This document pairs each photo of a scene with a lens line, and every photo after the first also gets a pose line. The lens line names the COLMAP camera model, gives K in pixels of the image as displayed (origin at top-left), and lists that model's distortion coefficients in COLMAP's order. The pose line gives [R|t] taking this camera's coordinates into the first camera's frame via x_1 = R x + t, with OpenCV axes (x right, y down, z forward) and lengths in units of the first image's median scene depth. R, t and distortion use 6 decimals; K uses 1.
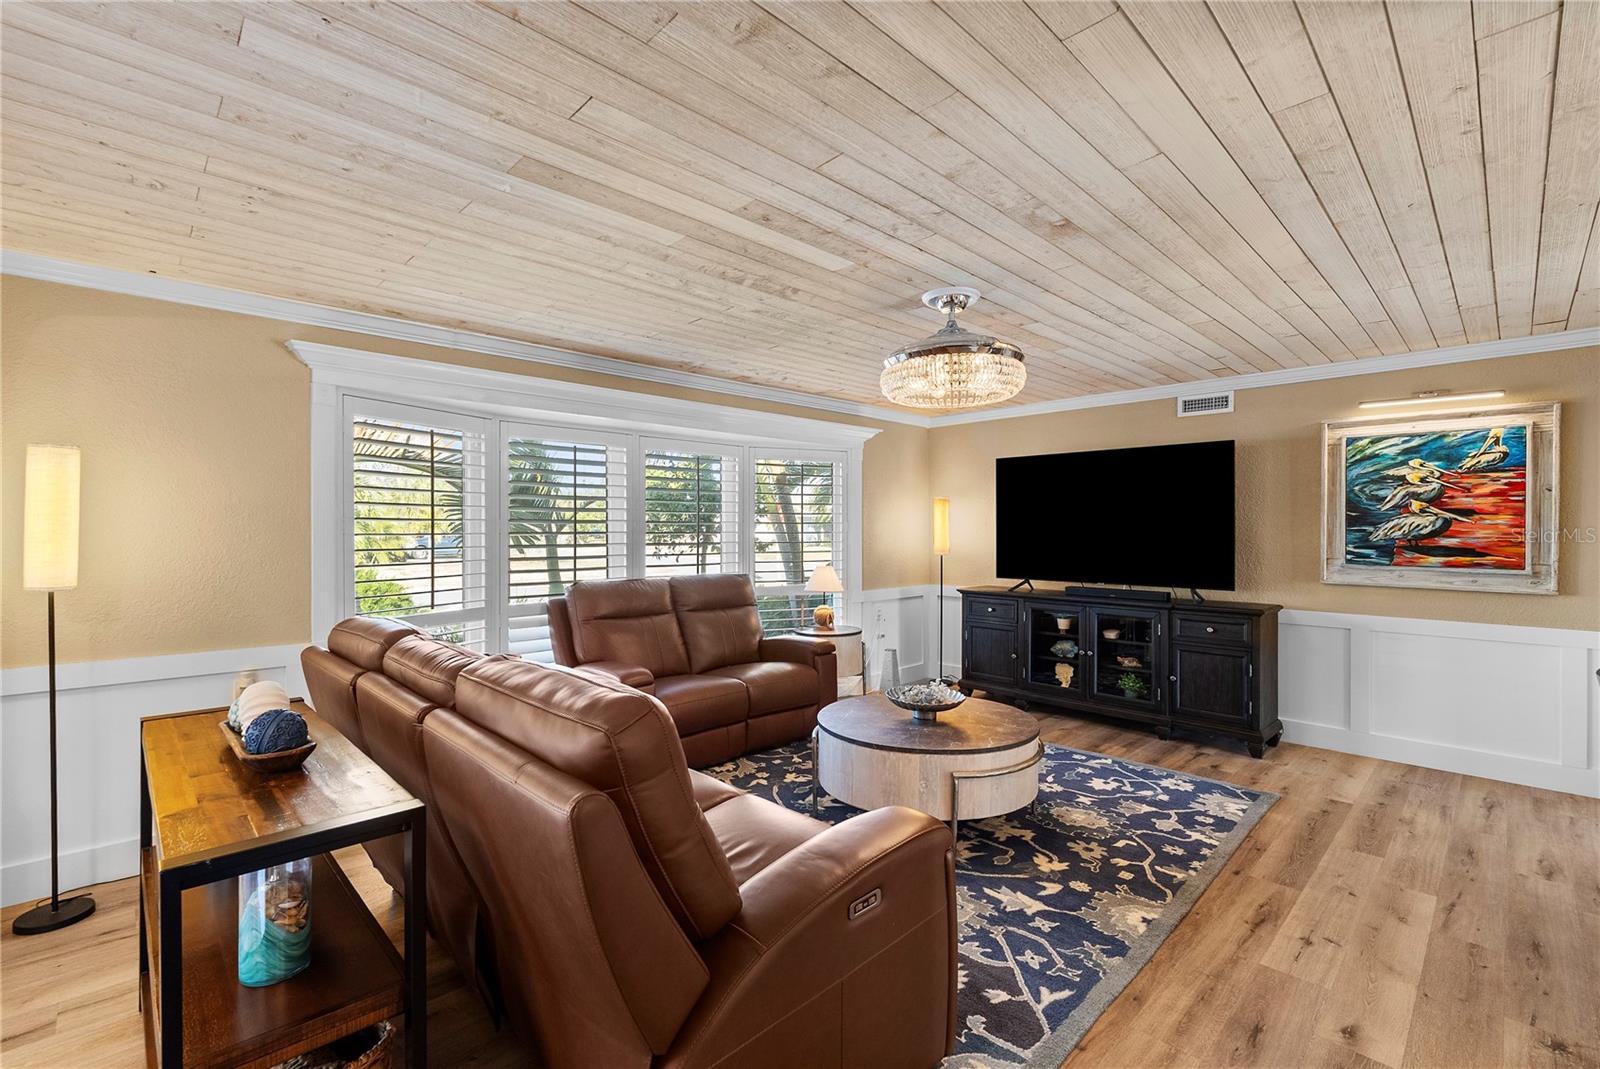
lens RADIAL K [[706.5, 0, 800.6], [0, 706.5, 527.0], [0, 0, 1]] dist [-0.006098, 0.000279]
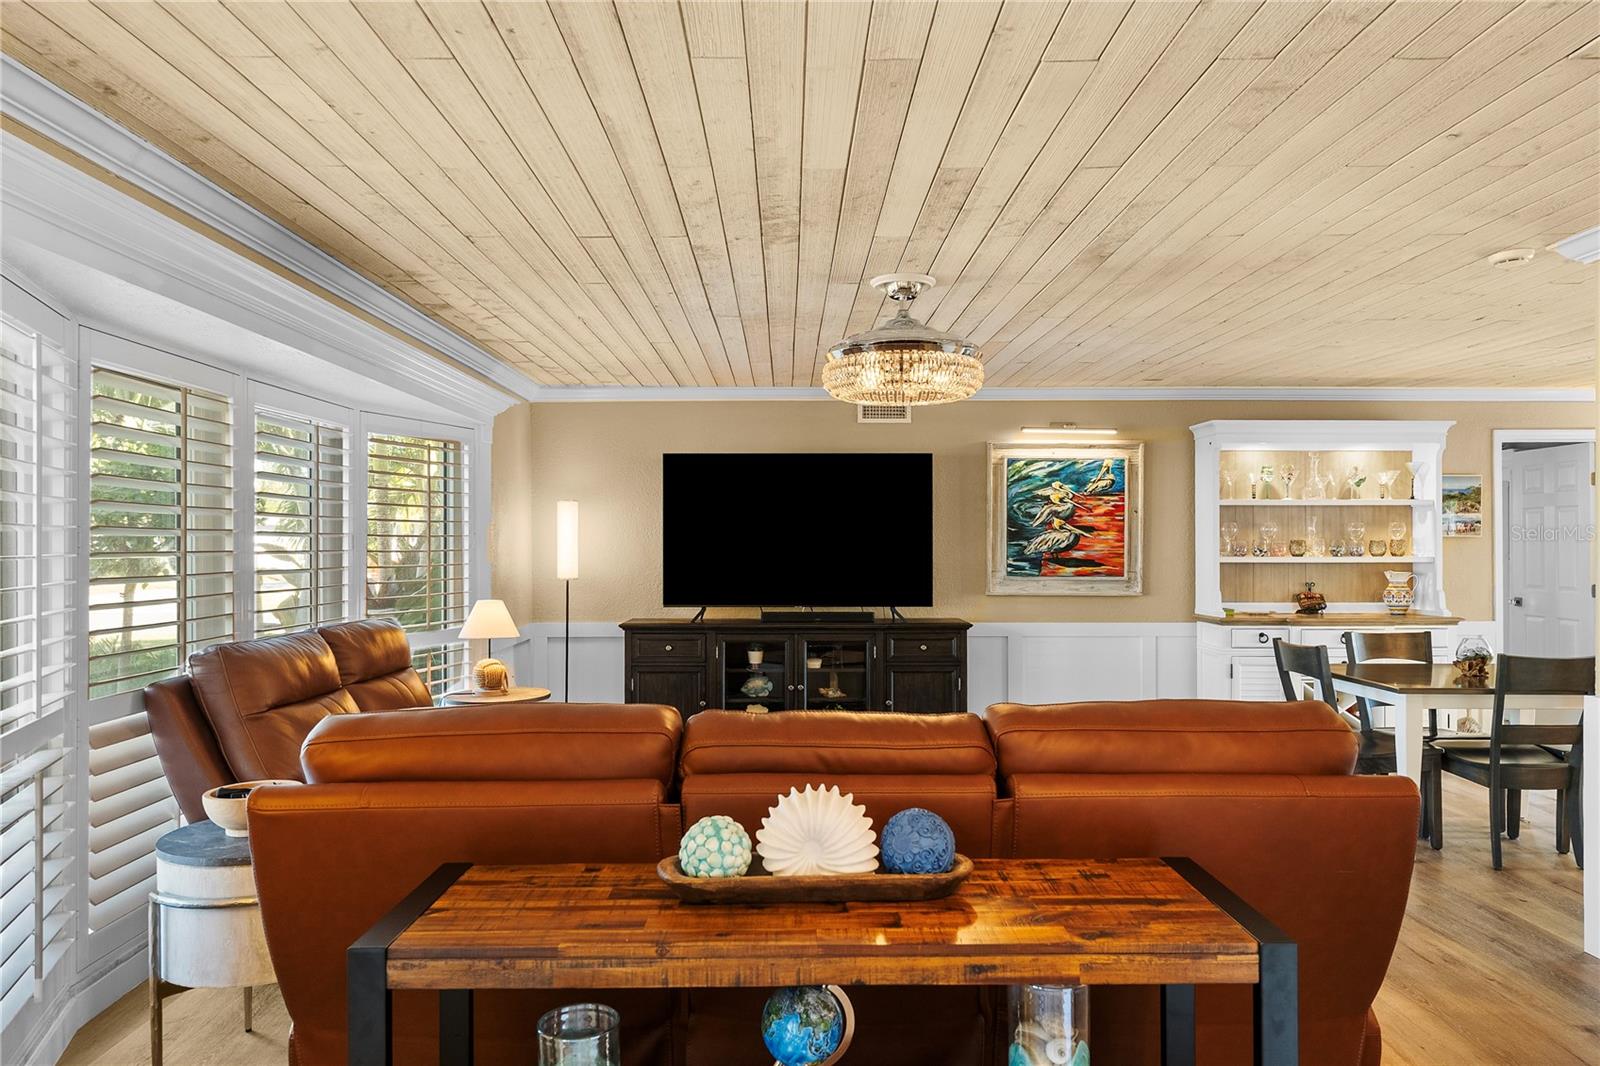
lens RADIAL K [[1025.3, 0, 802.6], [0, 1025.3, 539.2], [0, 0, 1]] dist [0.000979, -0.000404]
pose [[0.694915, 0.001514, 0.719090, -0.625687], [0.000071, 0.999998, -0.002174, -0.000178], [-0.719092, 0.001562, 0.694913, 0.153138]]
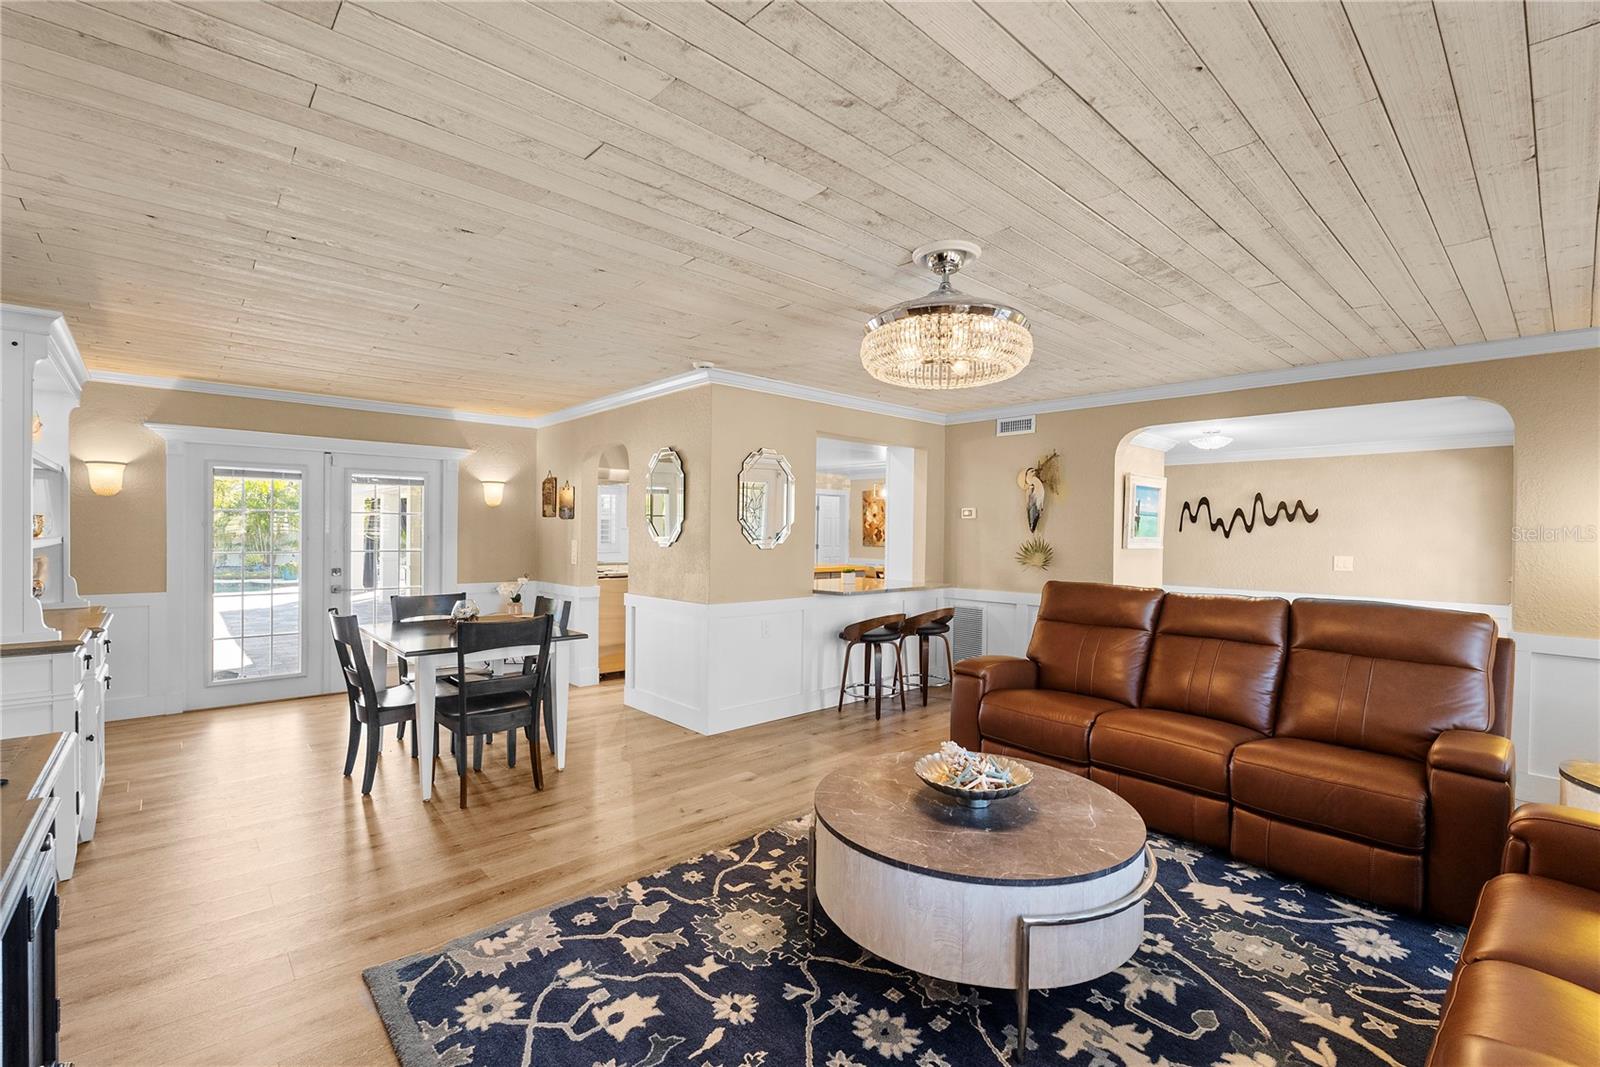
lens RADIAL K [[706.5, 0, 794.6], [0, 706.5, 532.1], [0, 0, 1]] dist [-0.006098, 0.000279]
pose [[-0.998620, -0.011925, 0.051142, 0.272054], [-0.011885, 0.999929, 0.001082, 0.007166], [-0.051151, 0.000473, -0.998691, 1.454115]]
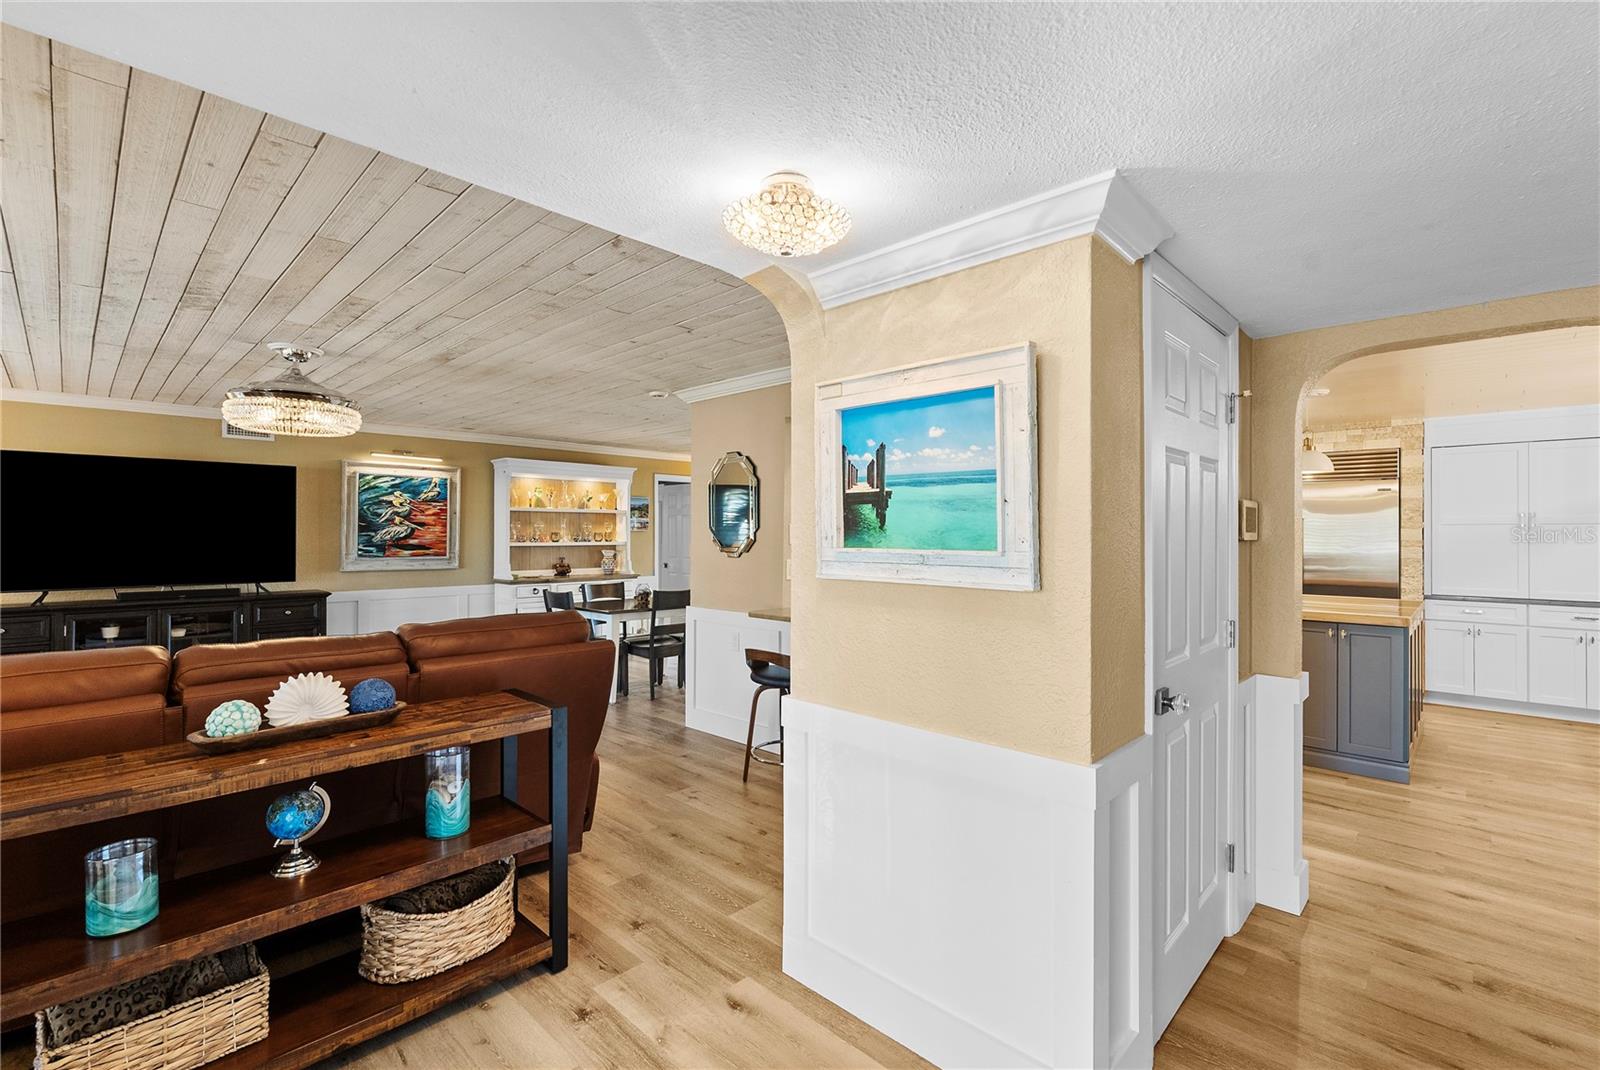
lens RADIAL K [[706.5, 0, 798.7], [0, 706.5, 526.6], [0, 0, 1]] dist [-0.006098, 0.000279]
pose [[-0.019820, 0.009664, 0.999757, -0.822041], [-0.002185, 0.999950, -0.009709, -0.000606], [-0.999801, -0.002377, -0.019798, 0.102872]]
